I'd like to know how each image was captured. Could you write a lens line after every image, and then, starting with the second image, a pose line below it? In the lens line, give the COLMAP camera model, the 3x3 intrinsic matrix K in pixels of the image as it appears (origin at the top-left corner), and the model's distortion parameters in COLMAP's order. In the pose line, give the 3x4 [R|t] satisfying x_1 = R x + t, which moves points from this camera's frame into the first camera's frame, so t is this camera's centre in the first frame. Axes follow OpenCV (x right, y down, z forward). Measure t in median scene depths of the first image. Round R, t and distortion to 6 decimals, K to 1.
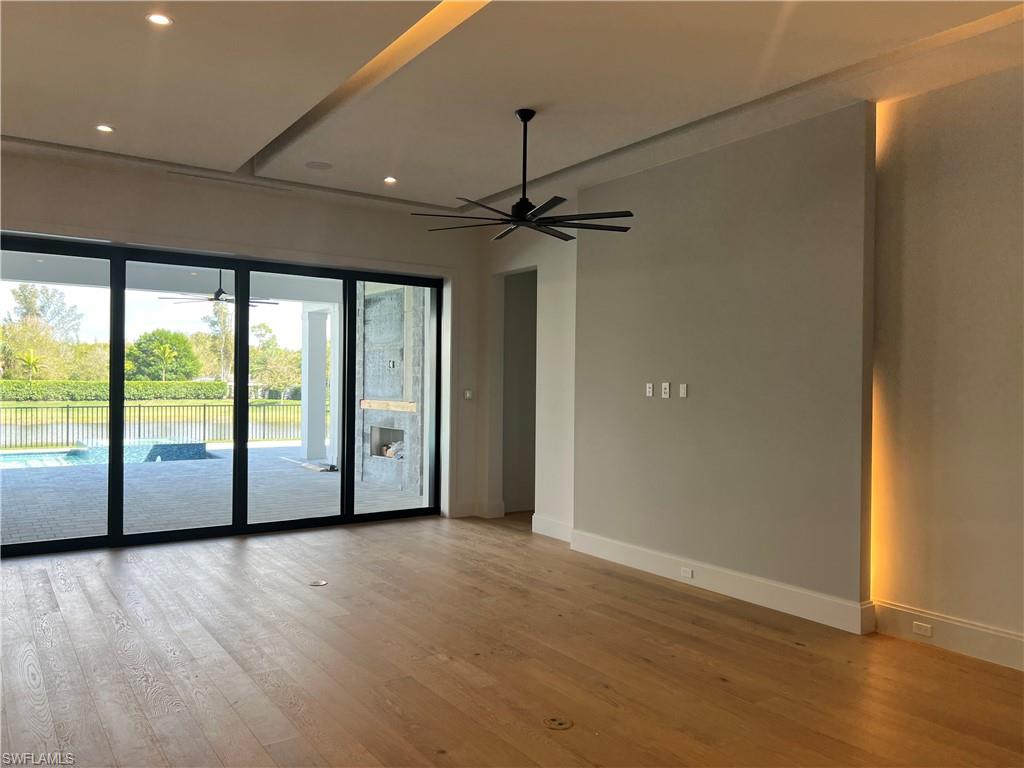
lens RADIAL K [[773.3, 0, 513.0], [0, 773.3, 383.6], [0, 0, 1]] dist [0.008549, -0.004338]
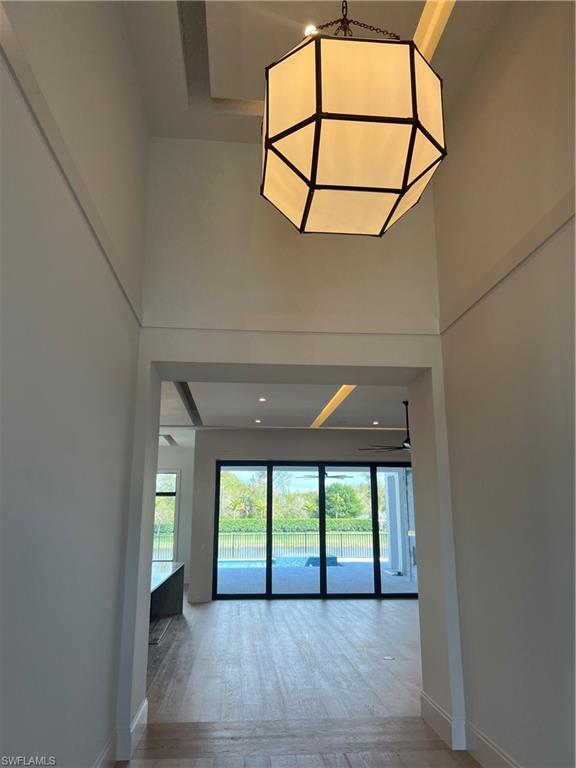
lens RADIAL K [[580.0, 0, 286.9], [0, 580.0, 385.7], [0, 0, 1]] dist [0.008549, -0.004338]
pose [[0.867537, -0.120043, -0.482669, 0.391065], [0.008864, 0.974015, -0.226312, -0.003806], [0.497294, 0.192055, 0.846058, -0.471458]]
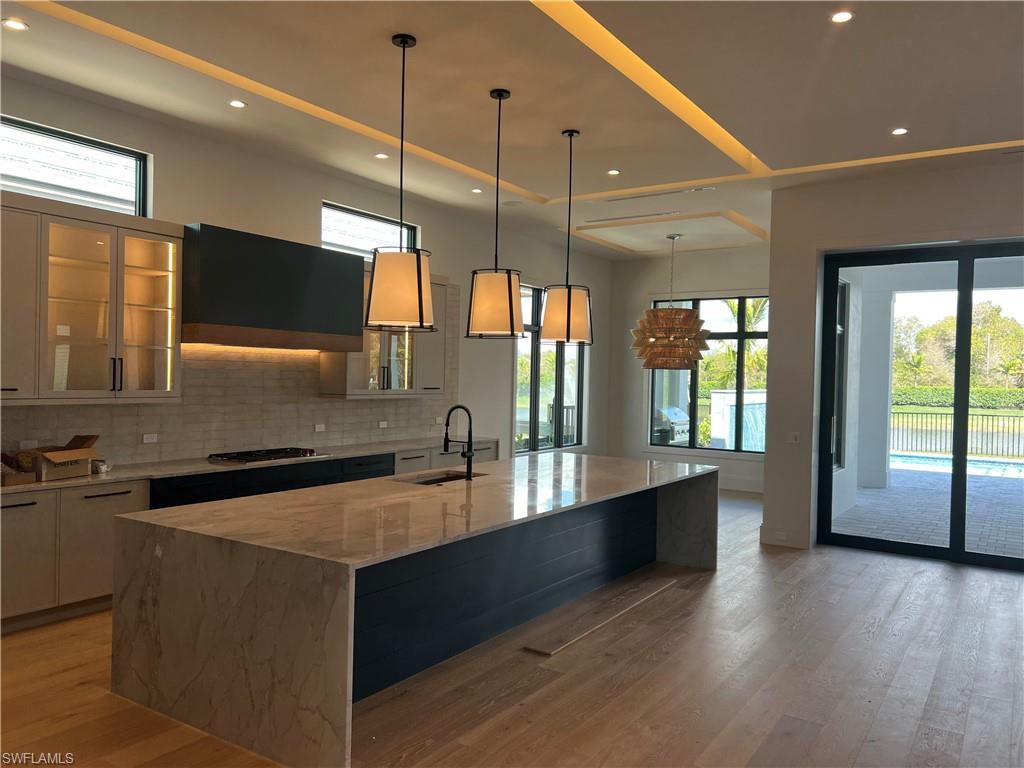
lens RADIAL K [[773.3, 0, 508.6], [0, 773.3, 380.0], [0, 0, 1]] dist [0.008549, -0.004338]
pose [[0.368540, 0.003601, -0.929605, 0.164803], [-0.018565, 0.999822, -0.003487, 0.001220], [0.929427, 0.018543, 0.368541, 0.135264]]
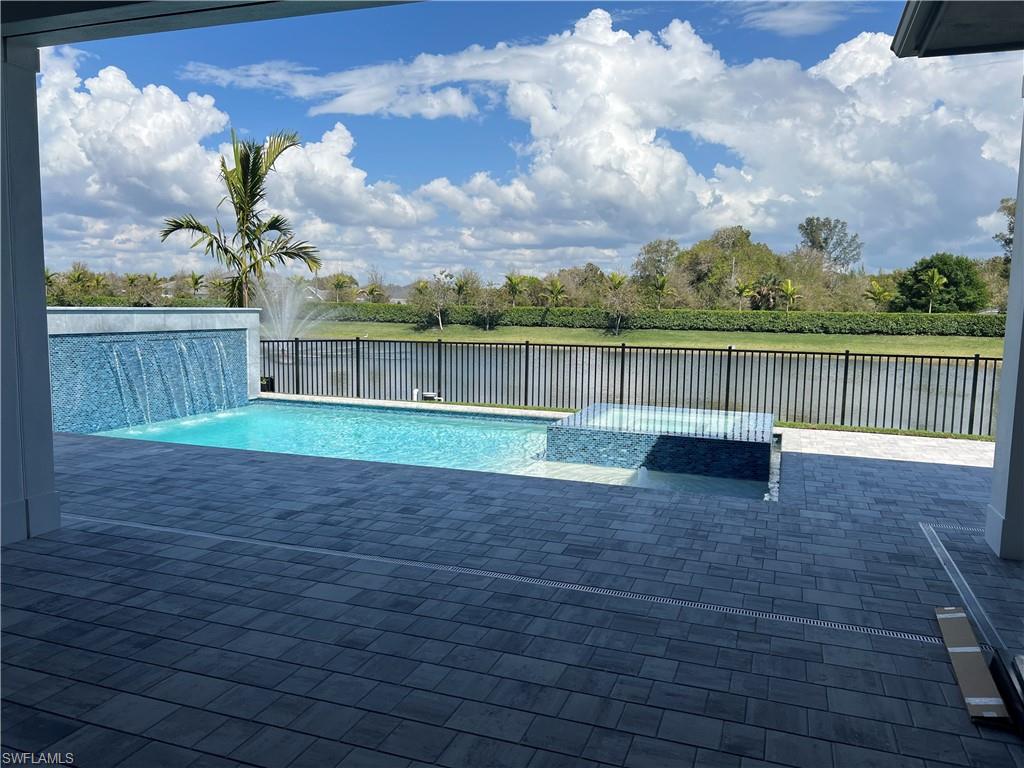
lens RADIAL K [[773.3, 0, 514.7], [0, 773.3, 384.1], [0, 0, 1]] dist [0.008549, -0.004338]
pose [[0.583499, 0.081488, -0.808016, -0.291415], [-0.011108, 0.995661, 0.092390, 0.006362], [0.812038, -0.044934, 0.581872, 1.503537]]
